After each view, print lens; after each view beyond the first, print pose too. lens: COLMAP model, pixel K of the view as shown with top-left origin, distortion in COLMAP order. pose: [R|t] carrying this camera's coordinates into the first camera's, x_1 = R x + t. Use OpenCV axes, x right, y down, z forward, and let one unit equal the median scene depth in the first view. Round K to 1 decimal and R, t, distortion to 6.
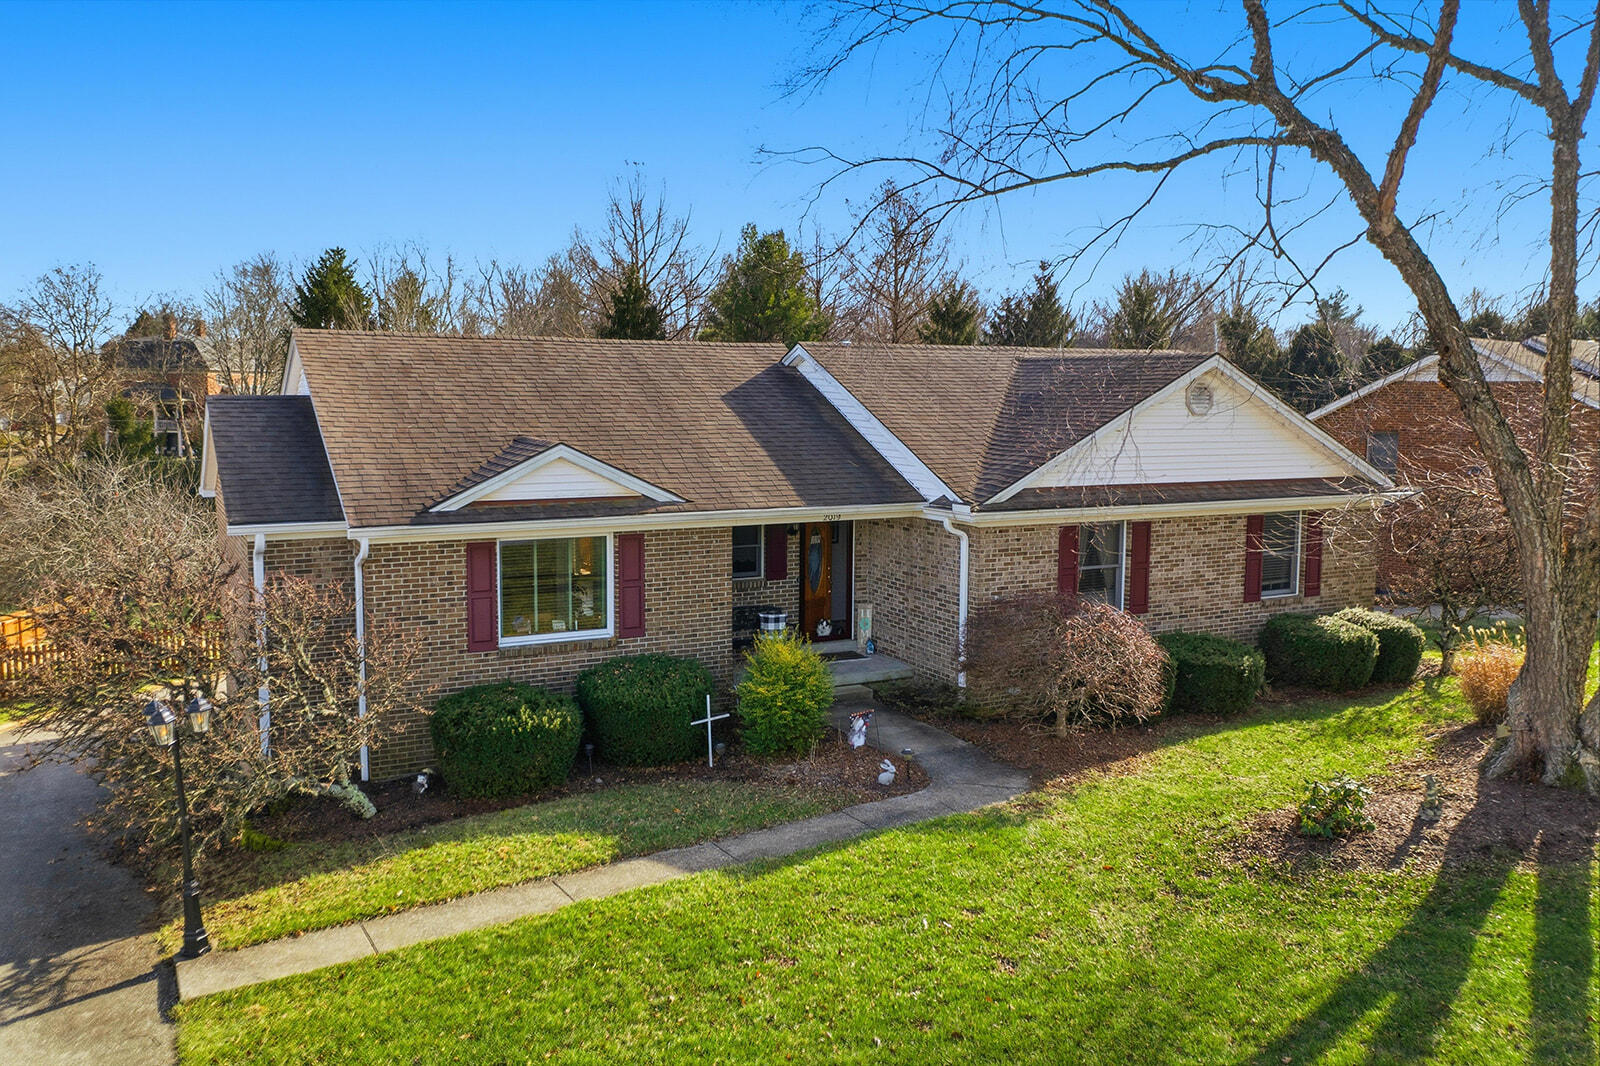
lens RADIAL K [[1283.3, 0, 796.5], [0, 1283.3, 551.9], [0, 0, 1]] dist [-0.014712, -0.002782]
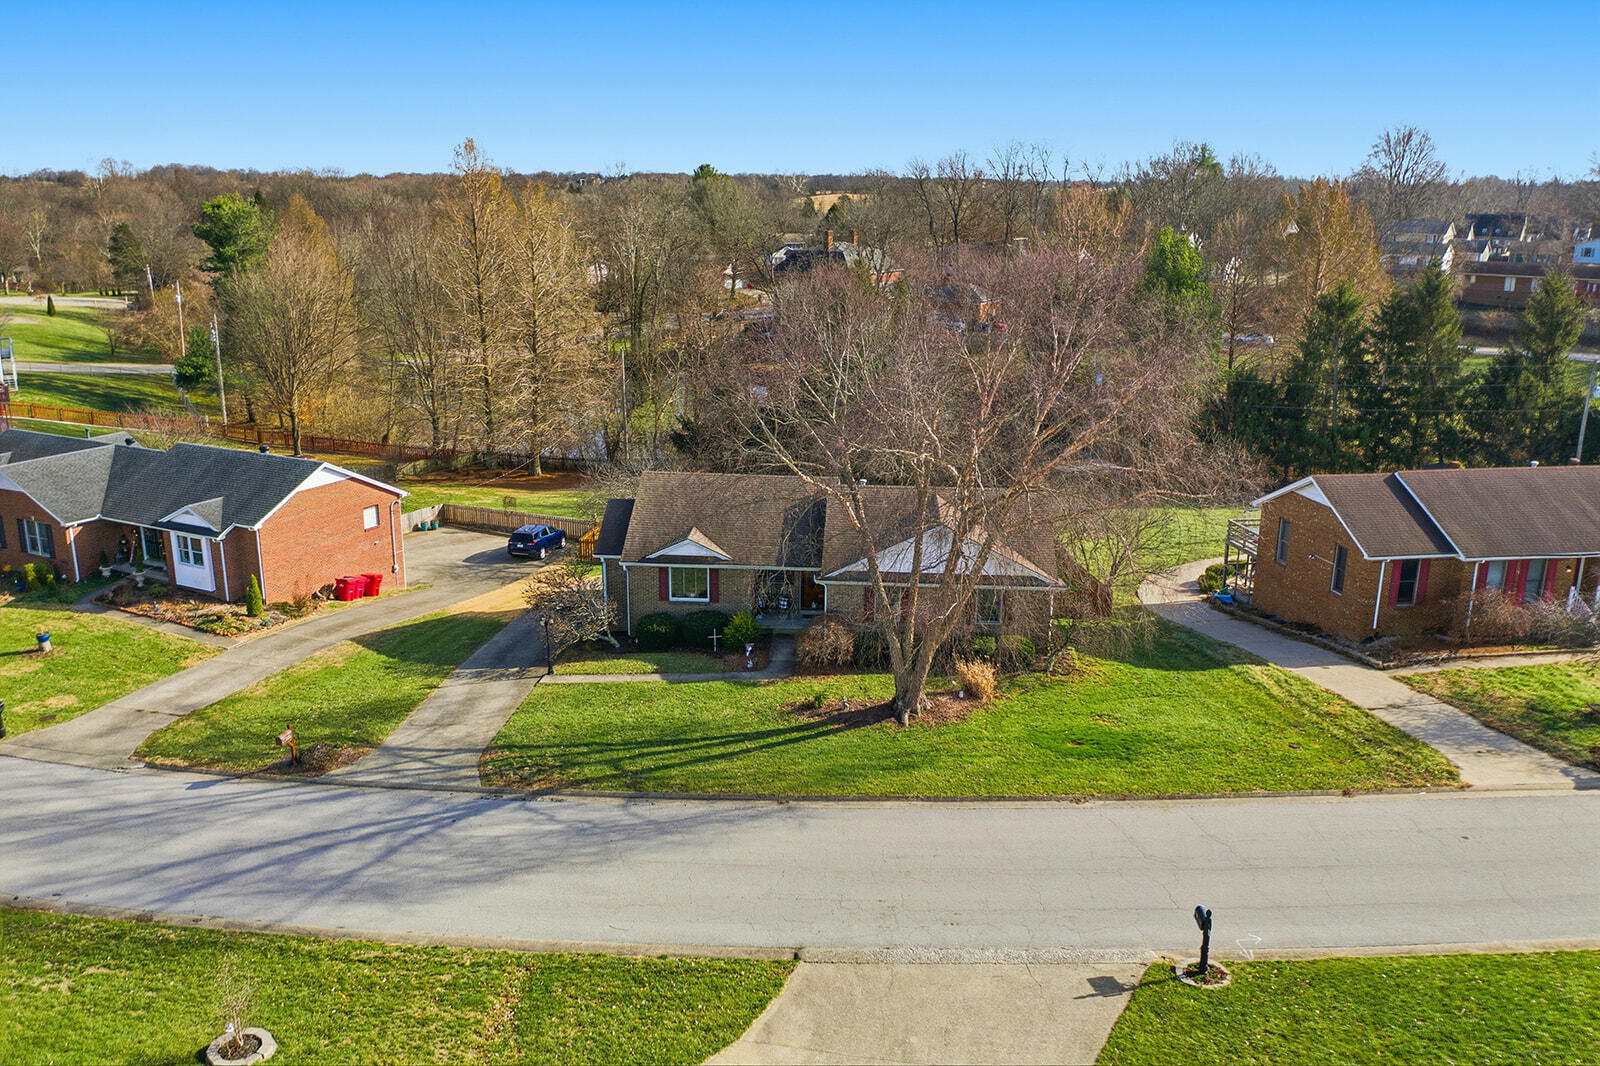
lens RADIAL K [[1283.3, 0, 796.5], [0, 1283.3, 551.9], [0, 0, 1]] dist [-0.014712, -0.002782]
pose [[0.853008, 0.153263, -0.498886, 1.640180], [-0.077506, 0.982509, 0.169316, -0.620872], [0.516110, -0.105761, 0.849968, -1.541186]]
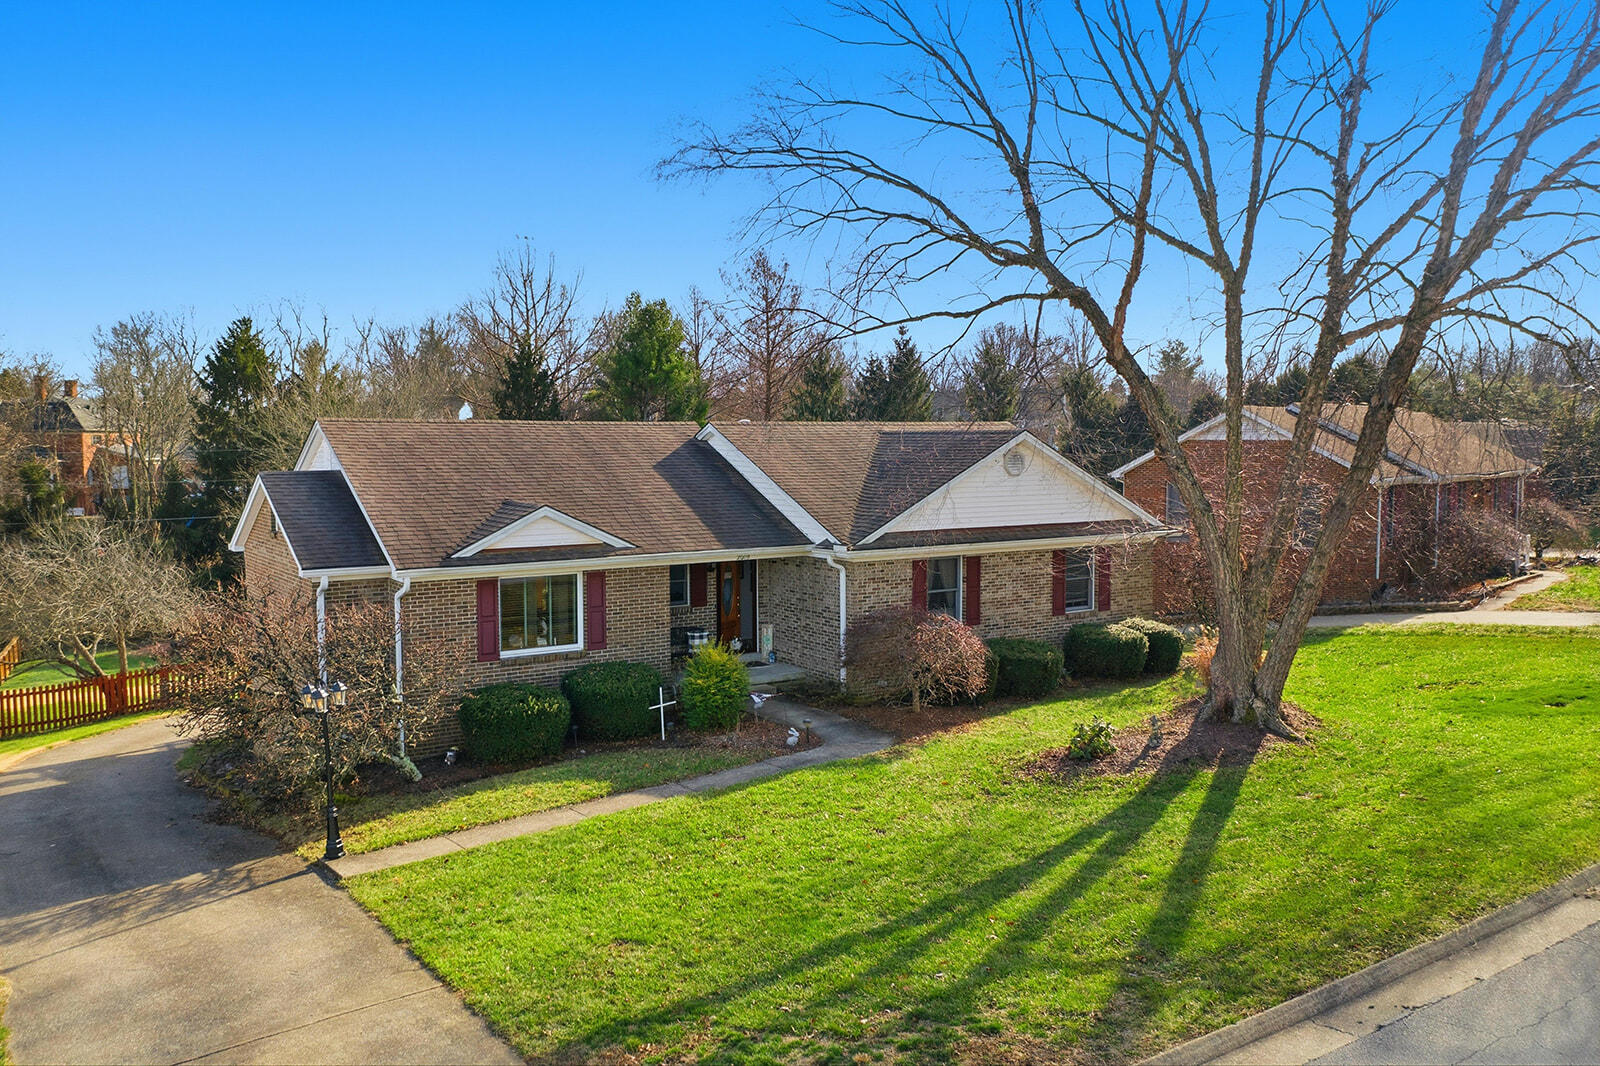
lens RADIAL K [[1283.3, 0, 796.5], [0, 1283.3, 551.9], [0, 0, 1]] dist [-0.014712, -0.002782]
pose [[0.994724, -0.019359, 0.100749, -0.060283], [0.023205, 0.999041, -0.037143, 0.021631], [-0.099933, 0.039285, 0.994218, -0.384723]]
